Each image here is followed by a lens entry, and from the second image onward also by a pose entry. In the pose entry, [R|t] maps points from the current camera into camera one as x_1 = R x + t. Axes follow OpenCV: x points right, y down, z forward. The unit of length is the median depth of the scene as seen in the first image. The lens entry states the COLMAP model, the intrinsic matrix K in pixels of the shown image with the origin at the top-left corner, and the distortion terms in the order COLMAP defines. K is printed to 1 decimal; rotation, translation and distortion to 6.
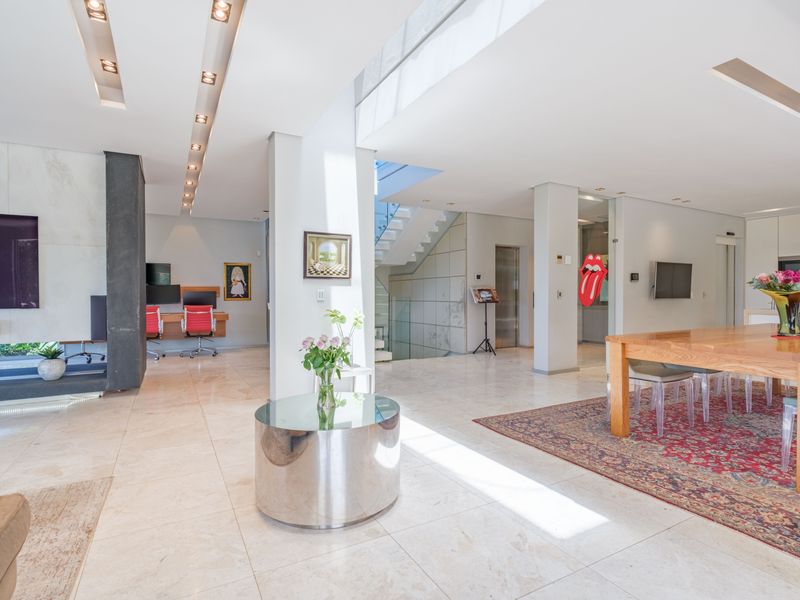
lens RADIAL K [[419.9, 0, 400.0], [0, 419.9, 300.0], [0, 0, 1]] dist [-0.002588, -0.000595]
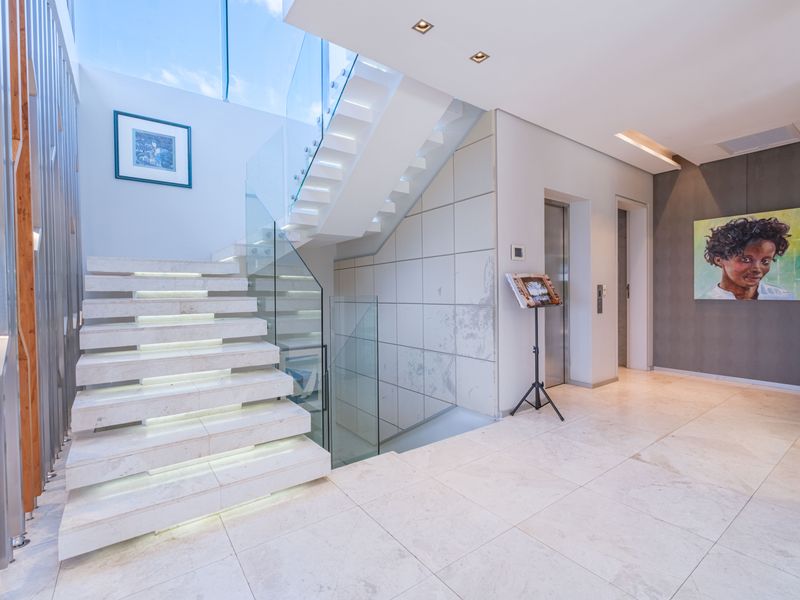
lens RADIAL K [[378.0, 0, 400.0], [0, 378.0, 300.0], [0, 0, 1]] dist [-0.001419, -0.000123]
pose [[0.992143, -0.011845, 0.124547, -0.000037], [0.010767, 0.999899, 0.009325, -0.007136], [-0.124645, -0.007911, 0.992170, 0.680781]]
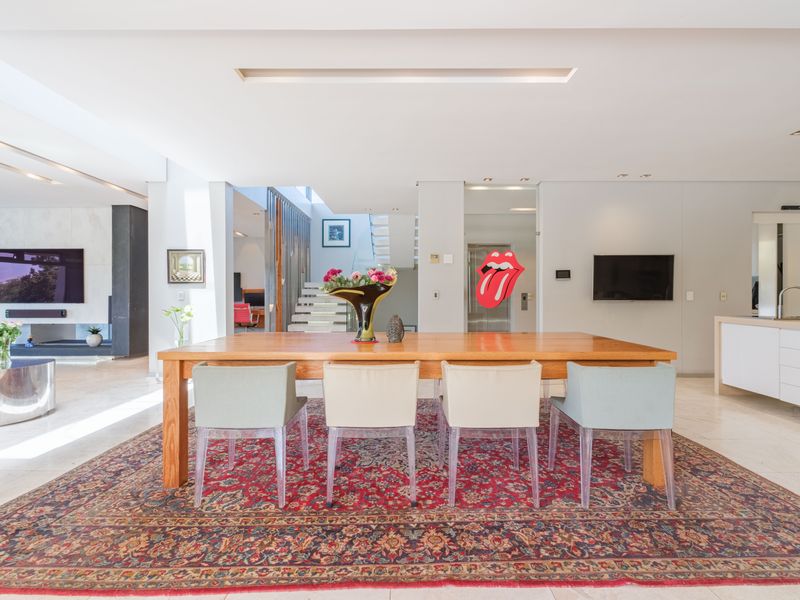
lens RADIAL K [[401.6, 0, 400.0], [0, 401.6, 300.0], [0, 0, 1]] dist [-0.002107, -0.000358]
pose [[0.873667, 0.005270, -0.486496, 0.649173], [-0.006703, 0.999977, -0.001204, -0.000218], [0.486478, 0.004313, 0.873682, 0.130241]]
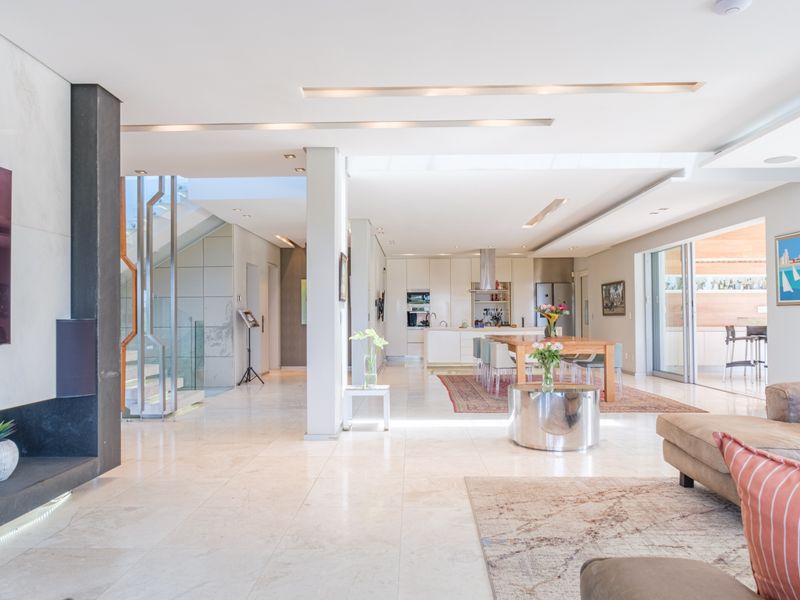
lens RADIAL K [[563.4, 0, 400.0], [0, 563.4, 300.0], [0, 0, 1]] dist [0.004705, 0.001635]
pose [[0.500103, 0.022155, 0.865682, -0.768019], [0.019424, 0.999134, -0.036791, -0.000589], [-0.865748, 0.035214, 0.499240, 0.138055]]
